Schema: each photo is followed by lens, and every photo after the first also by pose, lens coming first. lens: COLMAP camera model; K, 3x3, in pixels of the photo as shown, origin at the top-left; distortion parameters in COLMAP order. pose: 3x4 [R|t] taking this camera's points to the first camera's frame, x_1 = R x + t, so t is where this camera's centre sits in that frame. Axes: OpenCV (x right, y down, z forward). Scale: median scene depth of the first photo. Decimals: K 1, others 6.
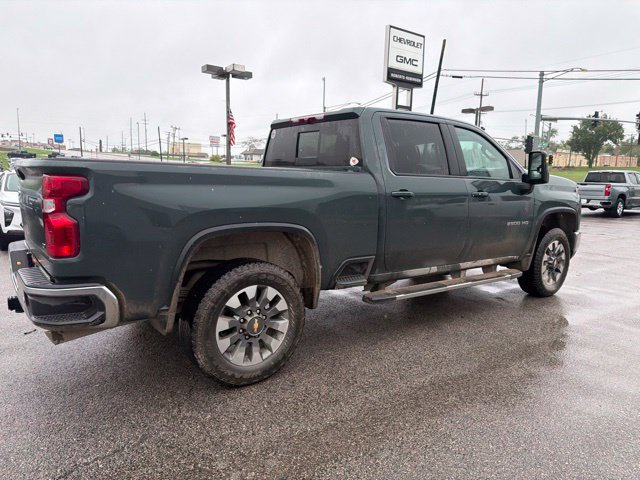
lens RADIAL K [[454.0, 0, 324.2], [0, 454.0, 237.8], [0, 0, 1]] dist [0.073415, -0.100742]
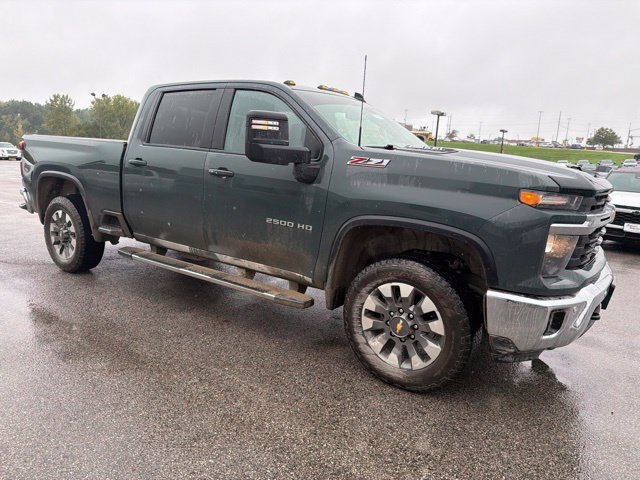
lens RADIAL K [[454.0, 0, 324.2], [0, 454.0, 237.8], [0, 0, 1]] dist [0.073415, -0.100742]
pose [[0.316733, 0.171131, -0.932949, 0.959904], [-0.177623, 0.976891, 0.118889, -0.090960], [0.931735, 0.128057, 0.339810, 0.749773]]
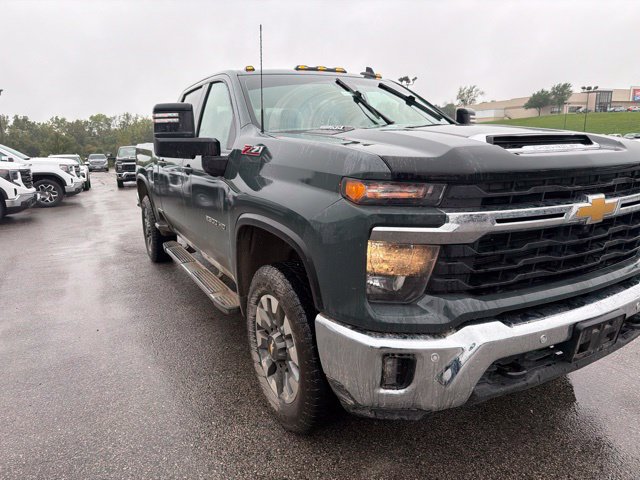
lens RADIAL K [[454.0, 0, 324.2], [0, 454.0, 237.8], [0, 0, 1]] dist [0.073415, -0.100742]
pose [[-0.142354, 0.188239, -0.971752, 0.909482], [-0.117764, 0.971556, 0.205453, -0.140824], [0.982785, 0.143685, -0.116137, 1.106202]]
